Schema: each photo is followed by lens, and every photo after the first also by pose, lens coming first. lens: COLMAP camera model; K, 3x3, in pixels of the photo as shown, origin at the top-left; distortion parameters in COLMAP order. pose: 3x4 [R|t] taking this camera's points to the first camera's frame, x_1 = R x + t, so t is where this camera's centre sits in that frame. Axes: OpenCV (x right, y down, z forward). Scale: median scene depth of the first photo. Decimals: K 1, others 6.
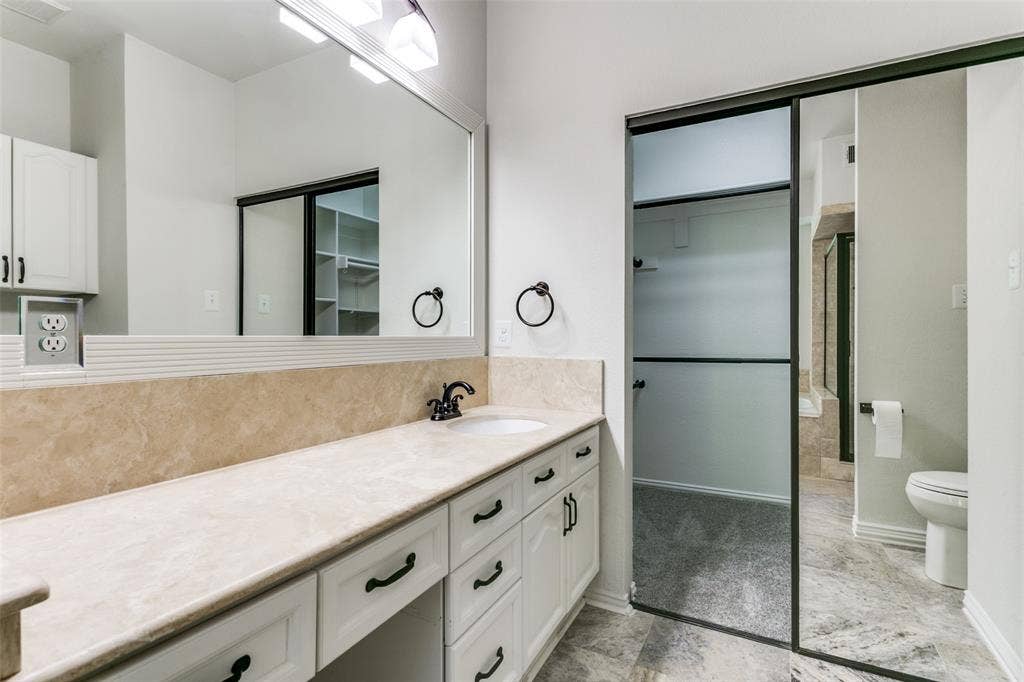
lens RADIAL K [[491.1, 0, 512.0], [0, 491.1, 341.0], [0, 0, 1]] dist [-0.003634, -0.000885]
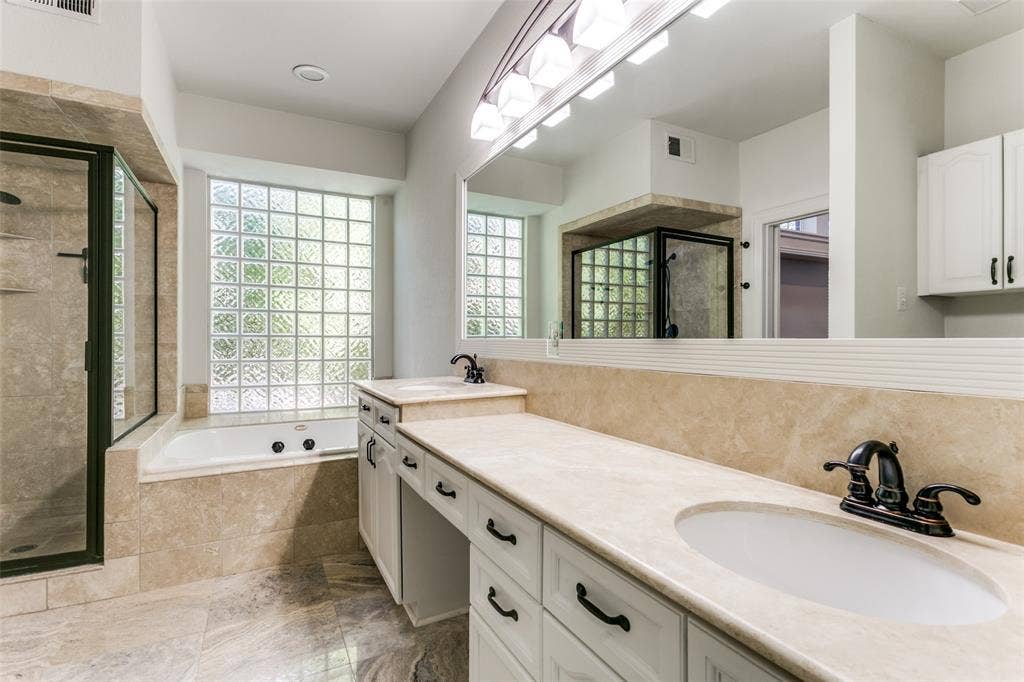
lens RADIAL K [[491.1, 0, 512.0], [0, 491.1, 341.0], [0, 0, 1]] dist [-0.003634, -0.000885]
pose [[-0.557891, 0.004307, -0.829903, 0.528583], [-0.006873, 0.999928, 0.009809, -0.012820], [0.829886, 0.011176, -0.557821, 1.154514]]
